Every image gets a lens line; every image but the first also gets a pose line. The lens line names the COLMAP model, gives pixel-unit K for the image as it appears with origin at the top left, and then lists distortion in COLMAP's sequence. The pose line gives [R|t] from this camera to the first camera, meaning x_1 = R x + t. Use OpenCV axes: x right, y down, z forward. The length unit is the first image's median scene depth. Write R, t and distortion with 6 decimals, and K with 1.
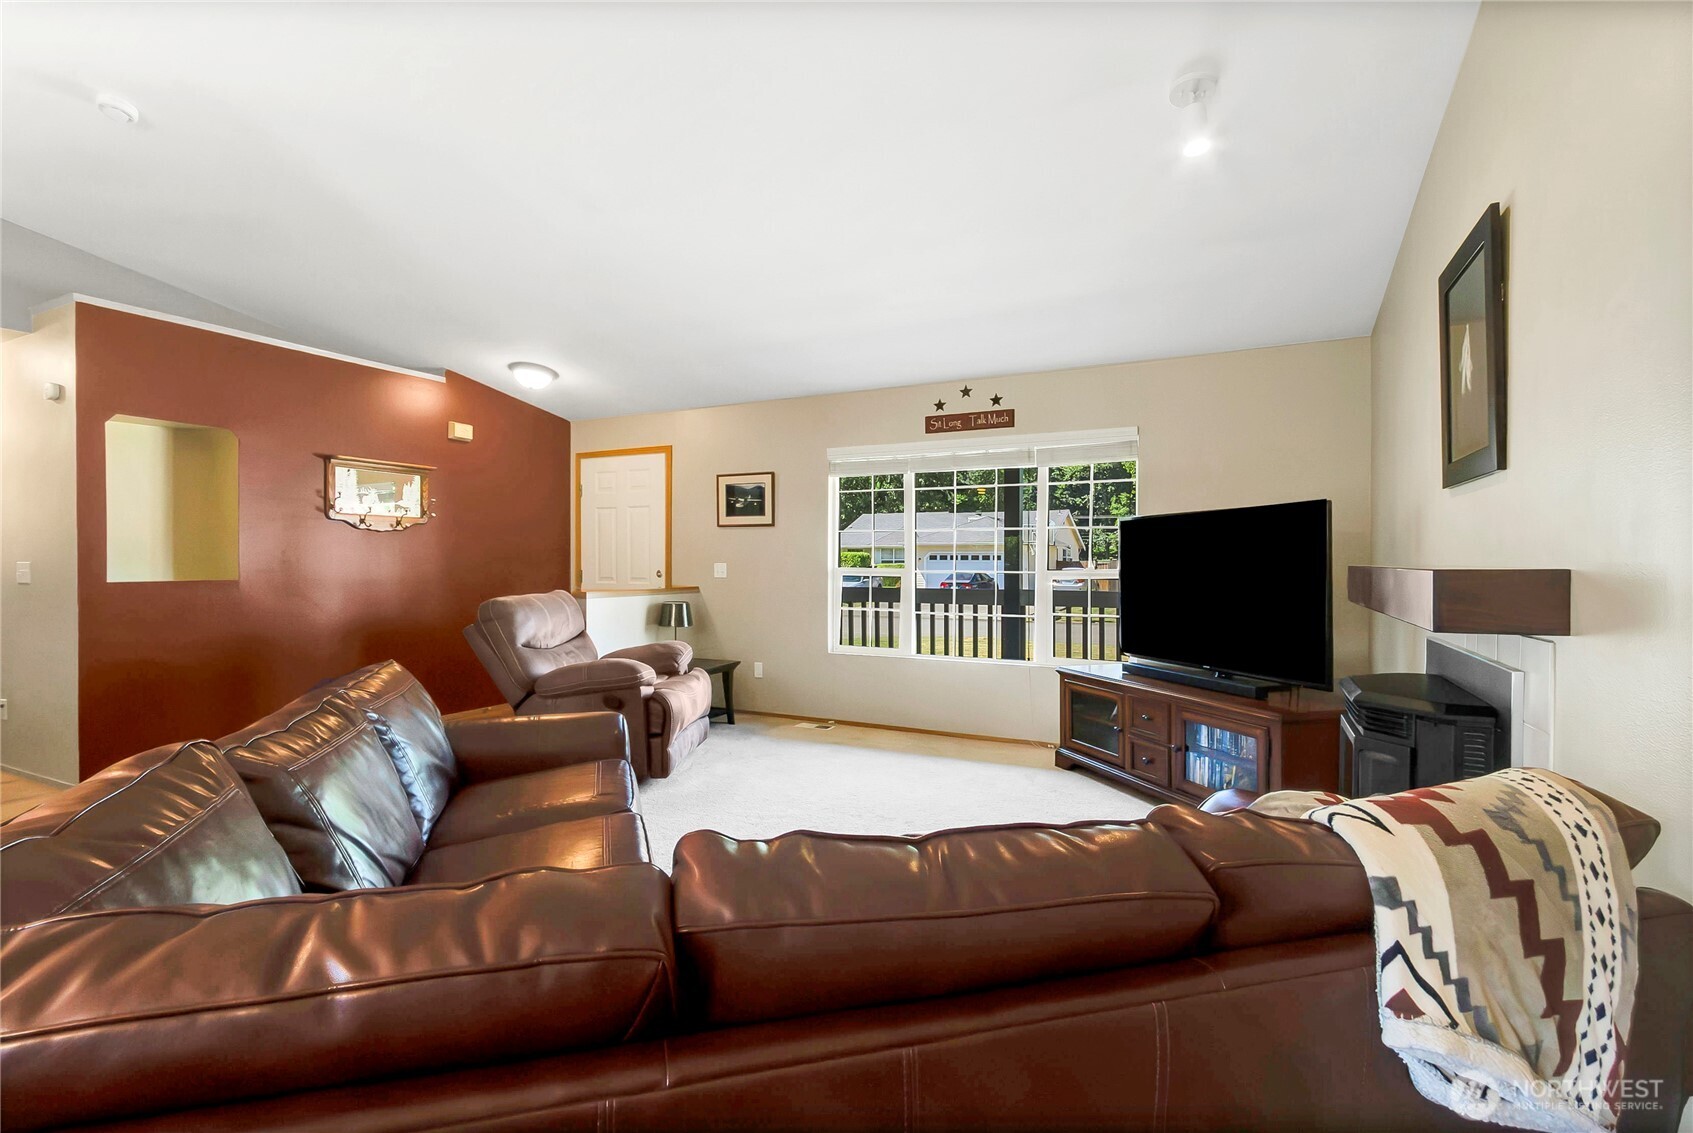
lens RADIAL K [[781.3, 0, 846.5], [0, 781.3, 566.5], [0, 0, 1]] dist [0.004732, 0.000236]
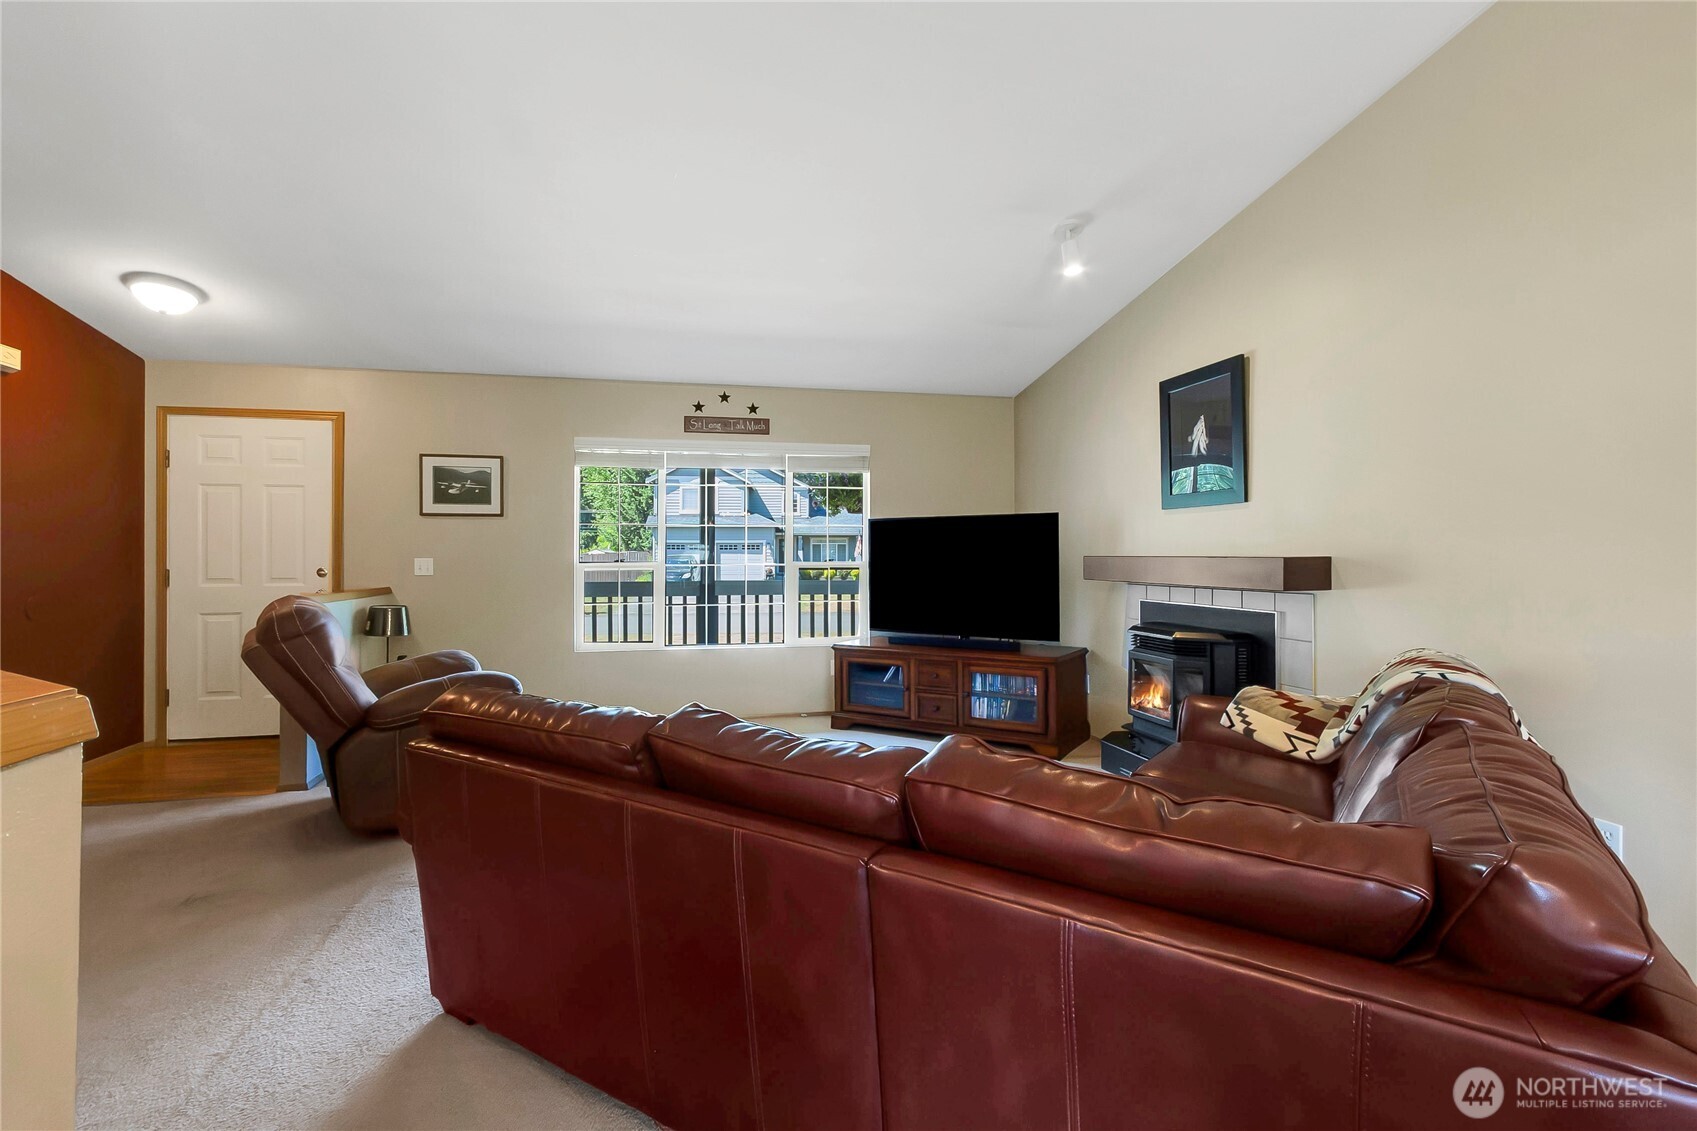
lens RADIAL K [[761.4, 0, 853.9], [0, 761.4, 555.4], [0, 0, 1]] dist [0.008024, -0.001527]
pose [[0.780832, -0.004208, 0.624727, -0.360255], [0.008256, 0.999959, -0.003584, -0.000799], [-0.624686, 0.007956, 0.780835, 0.070632]]
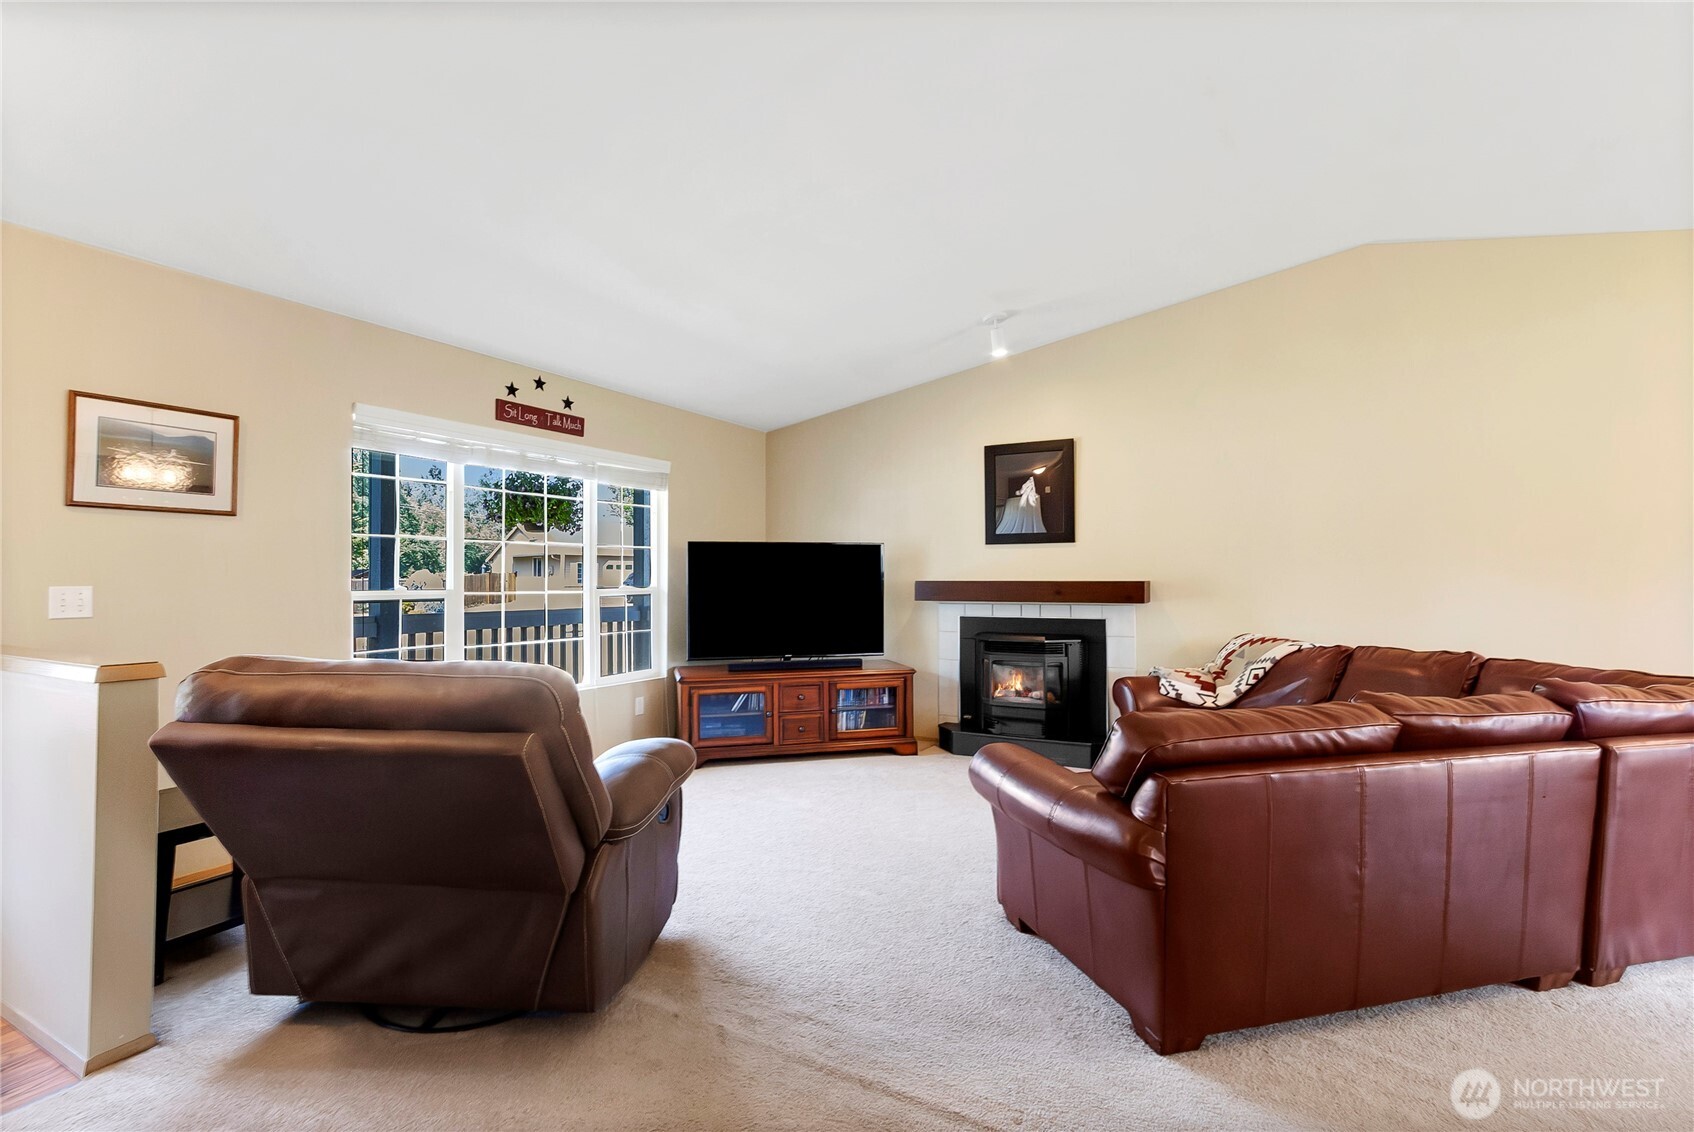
lens RADIAL K [[759.0, 0, 842.1], [0, 759.0, 574.7], [0, 0, 1]] dist [-0.001053, -0.000680]
pose [[0.091385, 0.005835, 0.995799, -0.642758], [0.009514, 0.999932, -0.006733, -0.003520], [-0.995770, 0.010089, 0.091323, 0.586161]]
